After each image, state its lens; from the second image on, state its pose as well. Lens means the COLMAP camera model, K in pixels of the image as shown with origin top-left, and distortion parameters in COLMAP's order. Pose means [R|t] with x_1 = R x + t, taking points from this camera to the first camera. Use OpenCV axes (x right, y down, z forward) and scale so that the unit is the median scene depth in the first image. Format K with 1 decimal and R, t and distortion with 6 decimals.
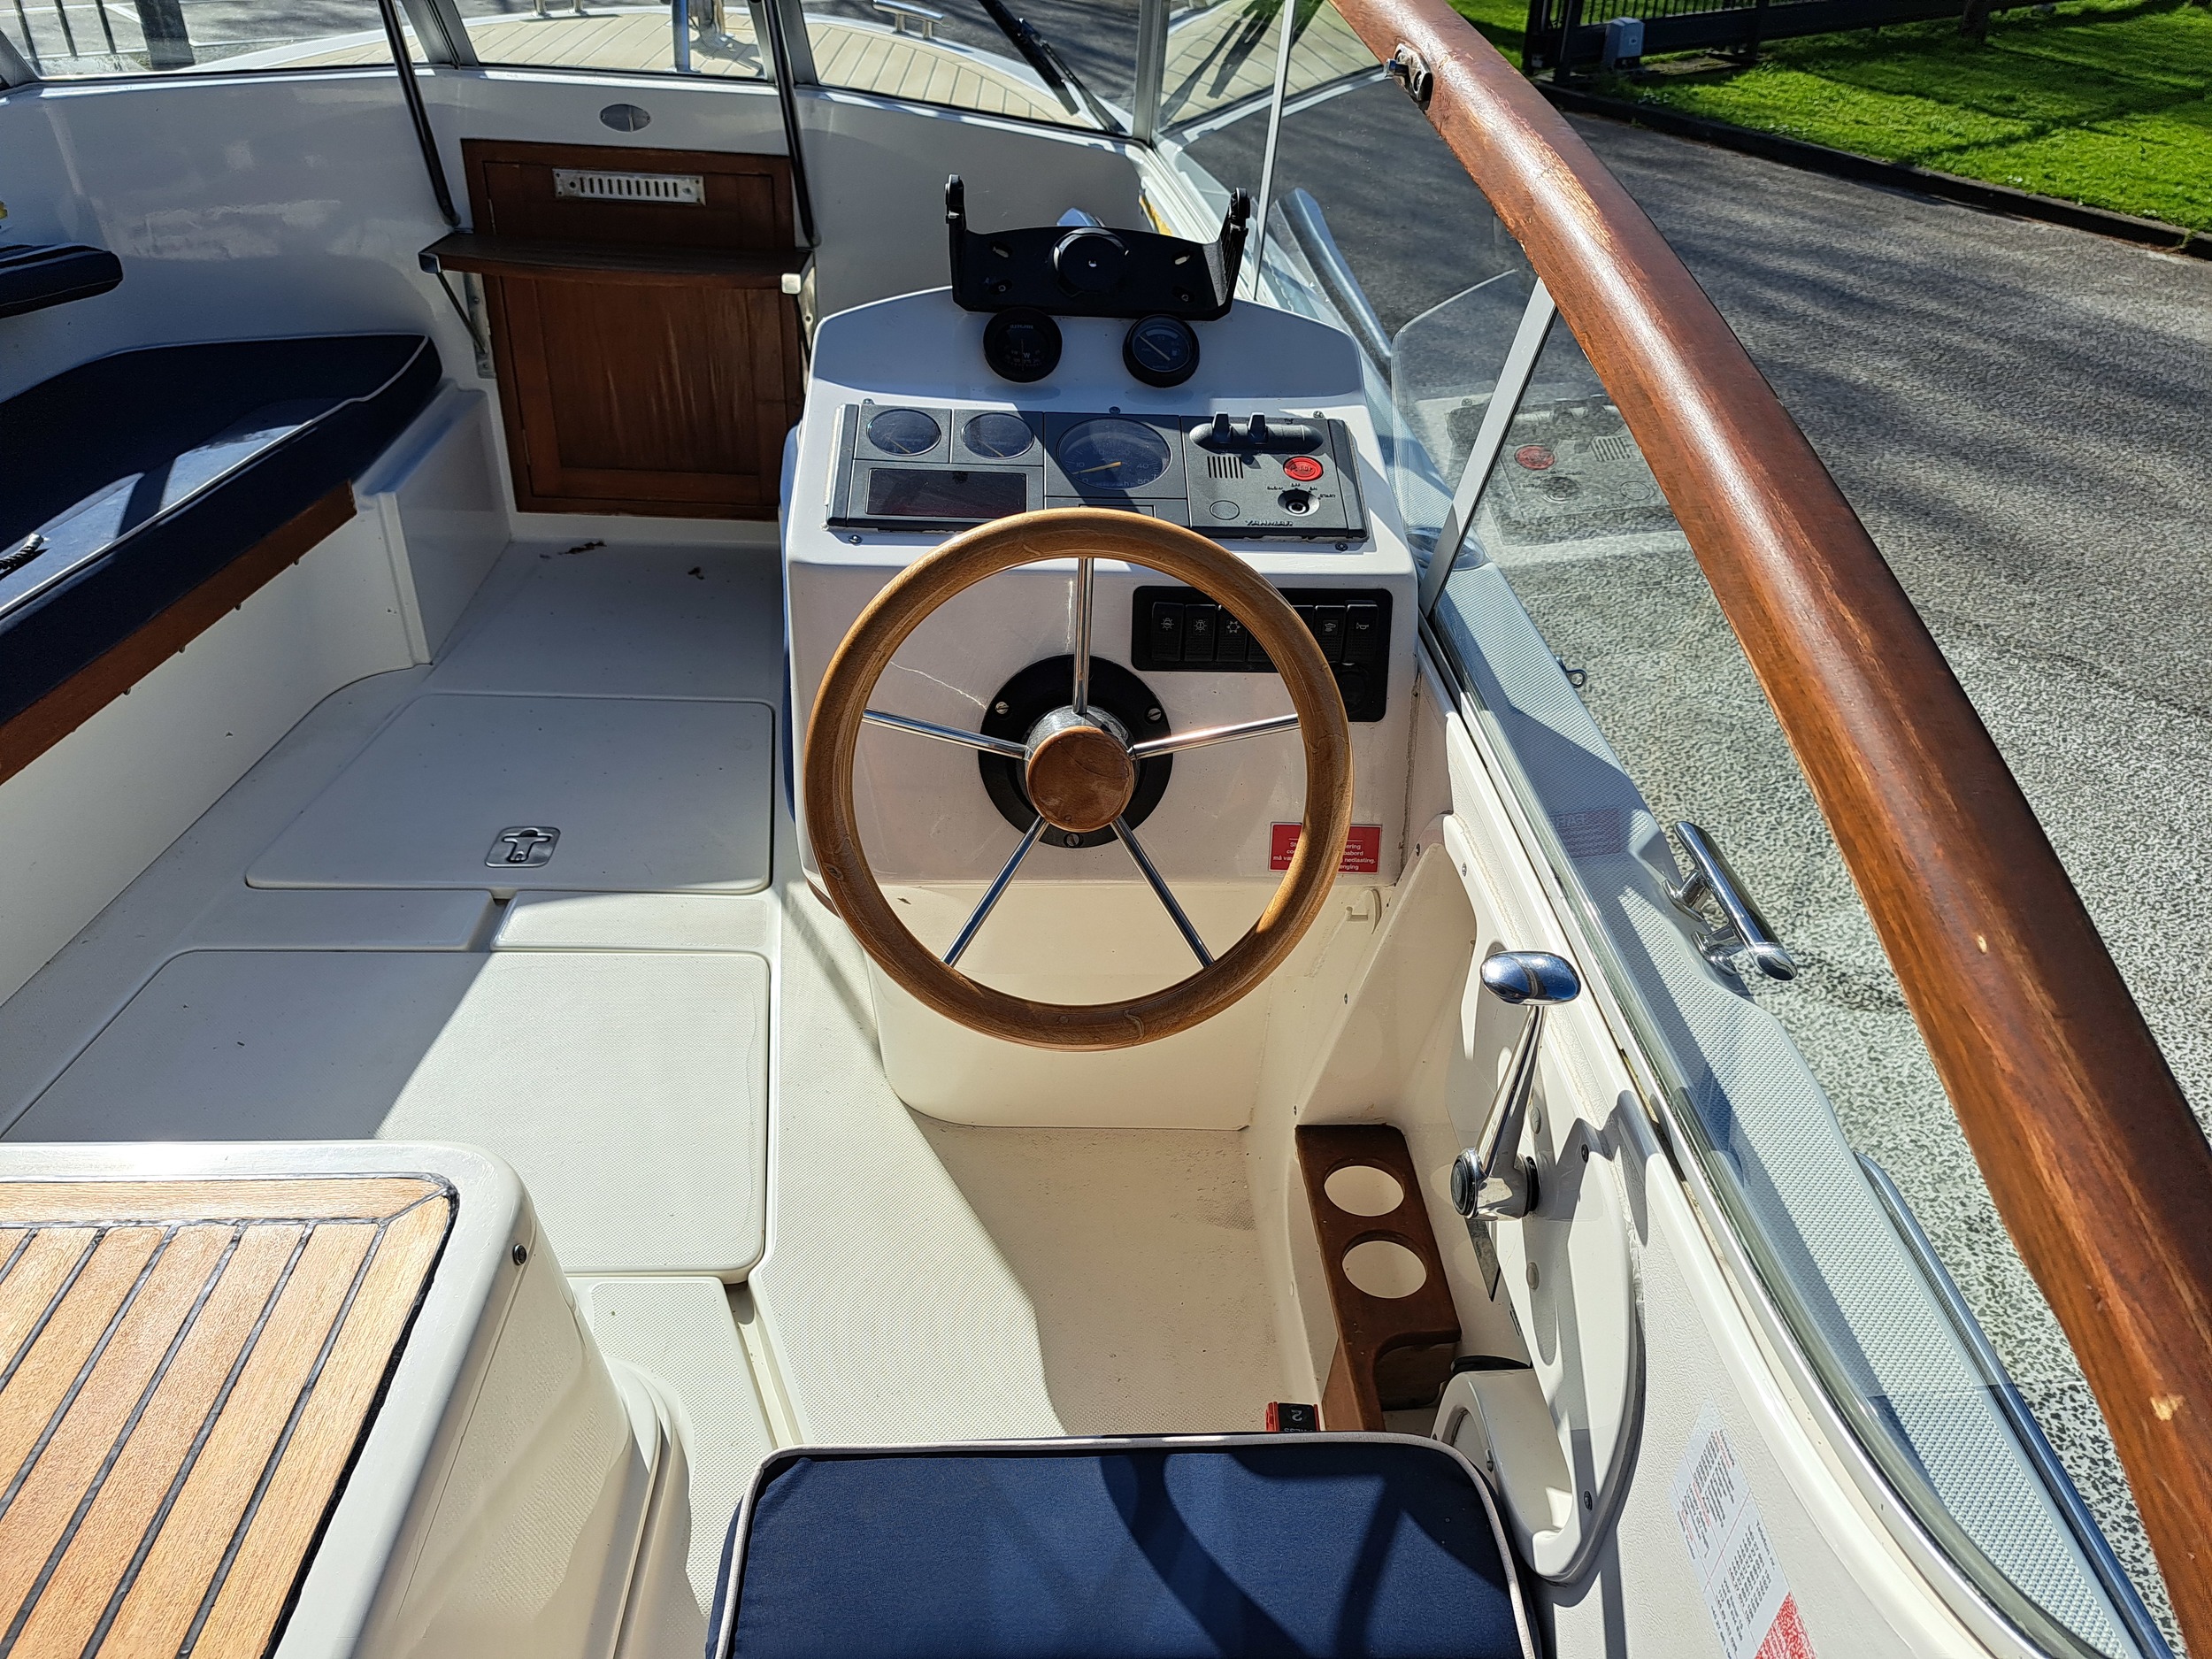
lens RADIAL K [[1587.4, 0, 1121.1], [0, 1587.4, 820.0], [0, 0, 1]] dist [0.062360, -0.065907]
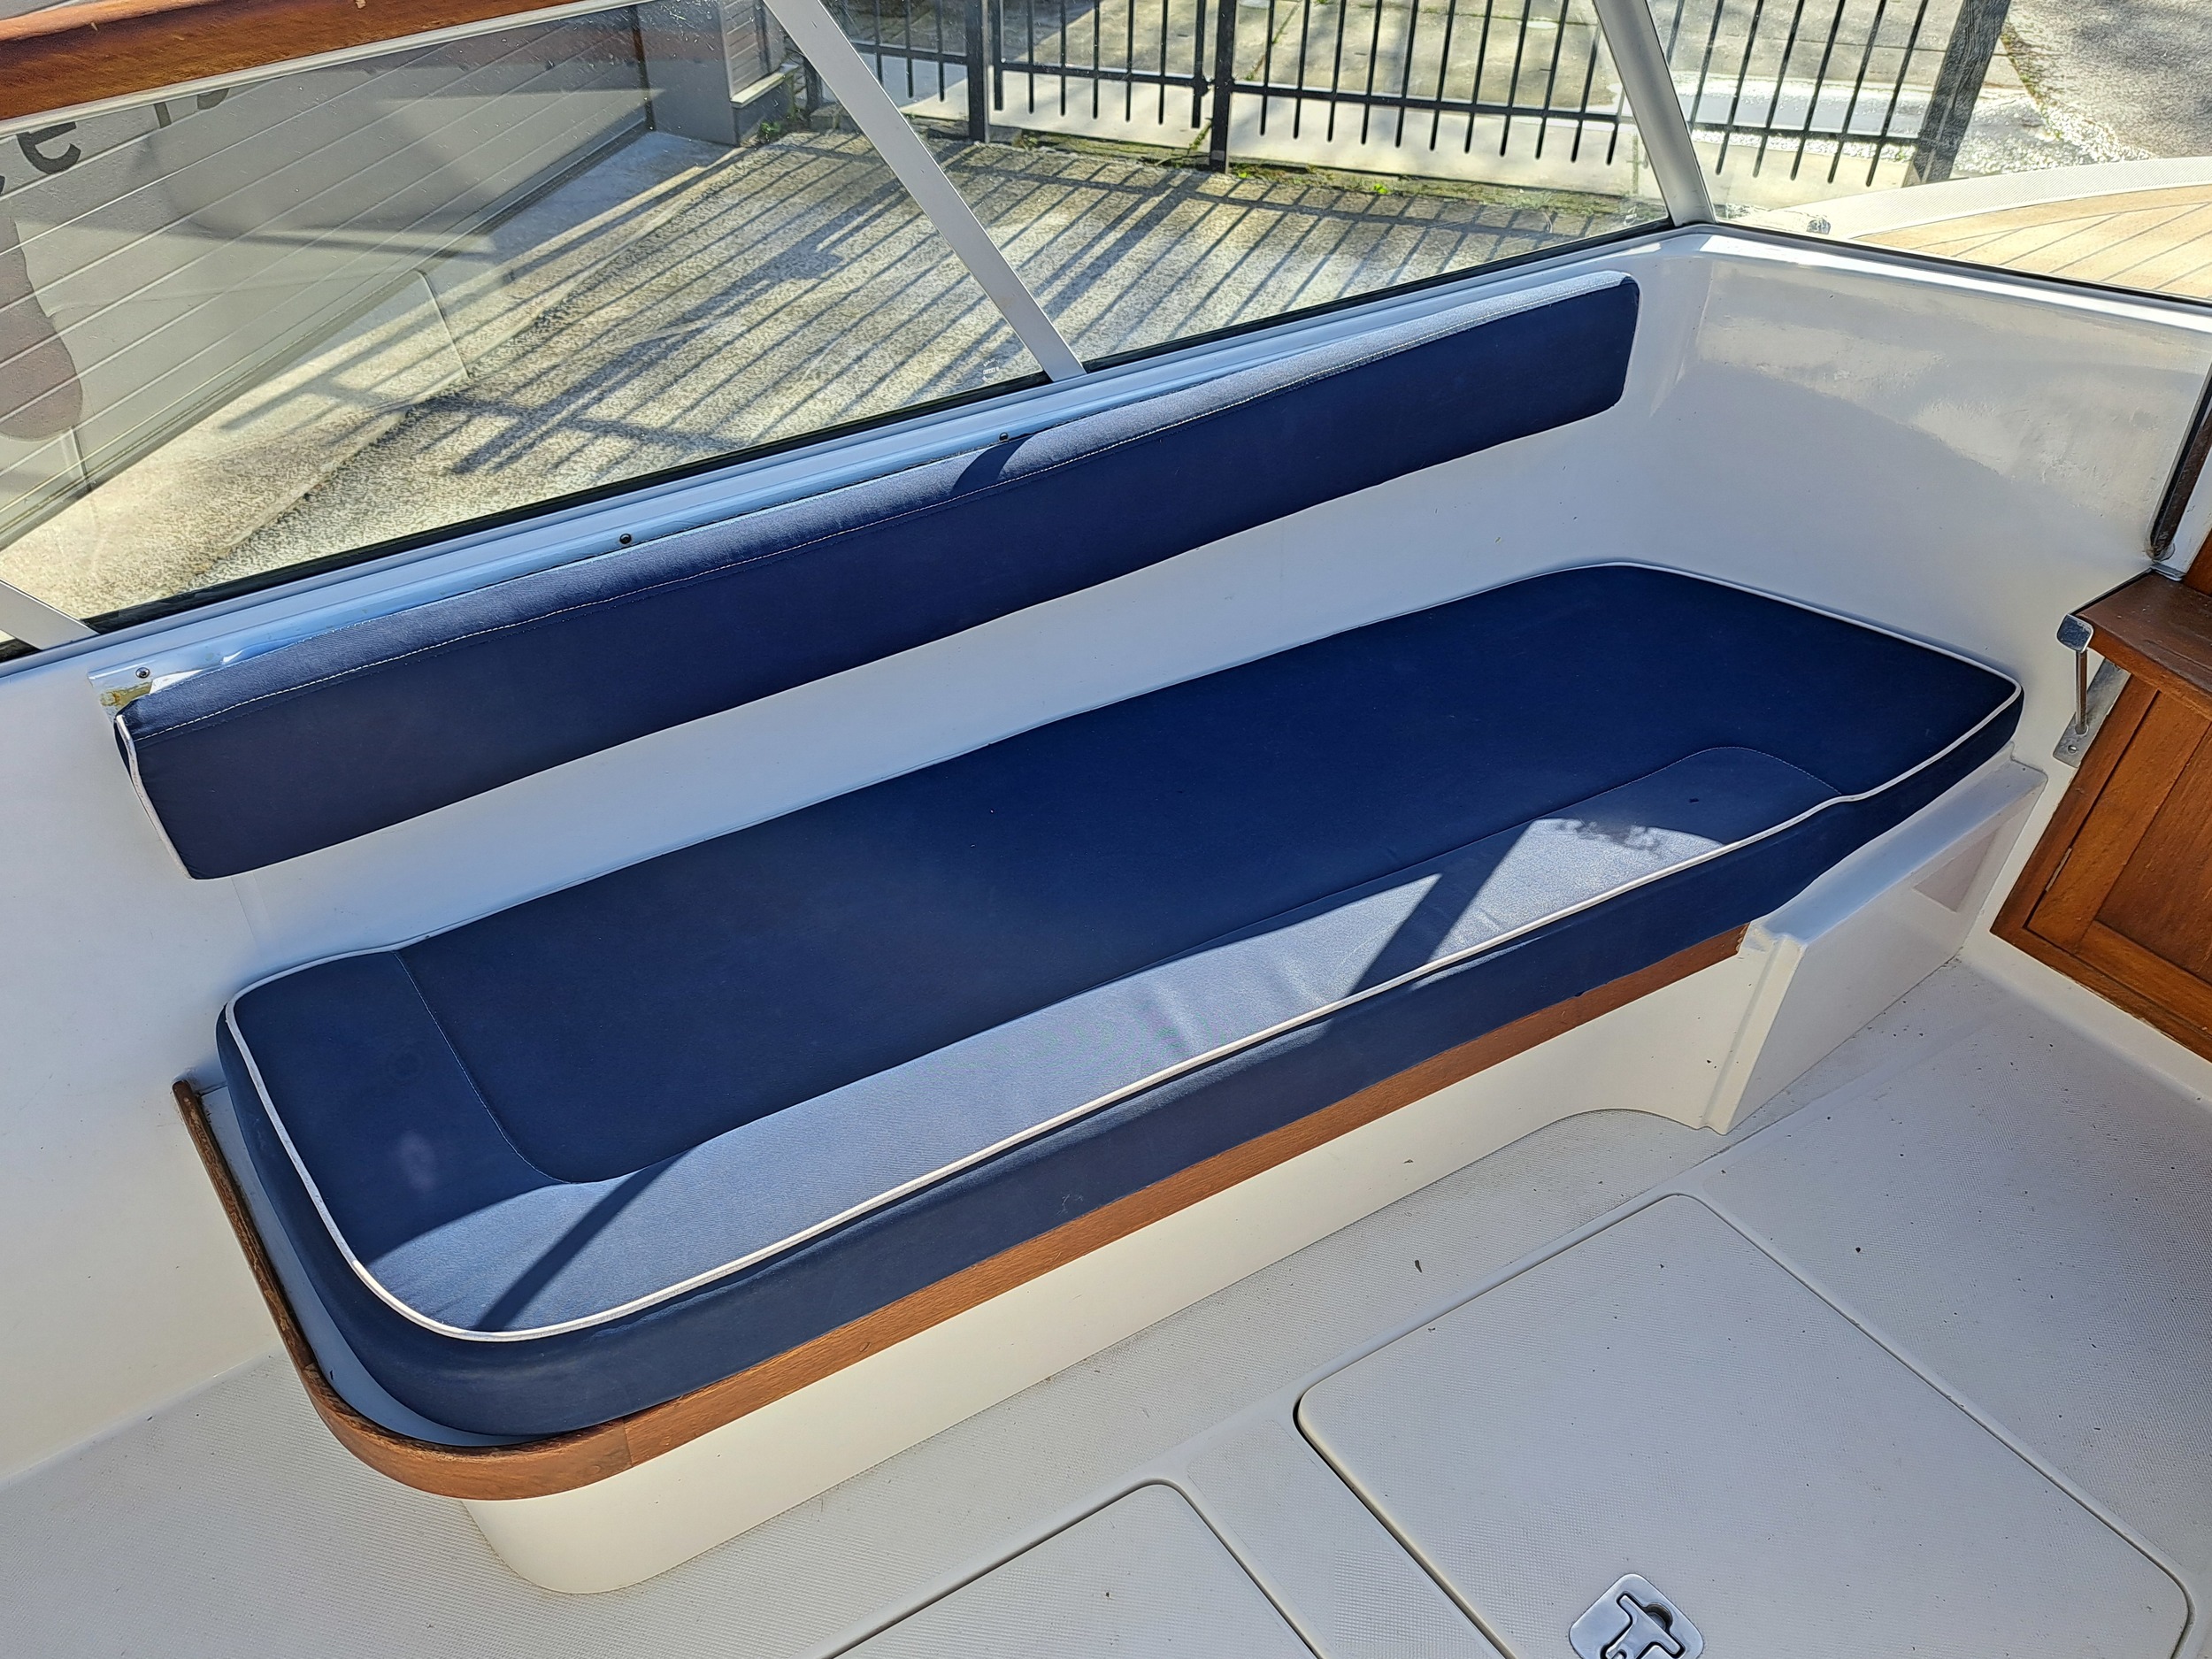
lens RADIAL K [[1587.4, 0, 1121.1], [0, 1587.4, 820.0], [0, 0, 1]] dist [0.062360, -0.065907]
pose [[0.578768, 0.493600, -0.649142, -0.204987], [-0.451766, 0.856773, 0.248691, -0.273229], [0.678922, 0.149326, 0.718865, 0.315674]]
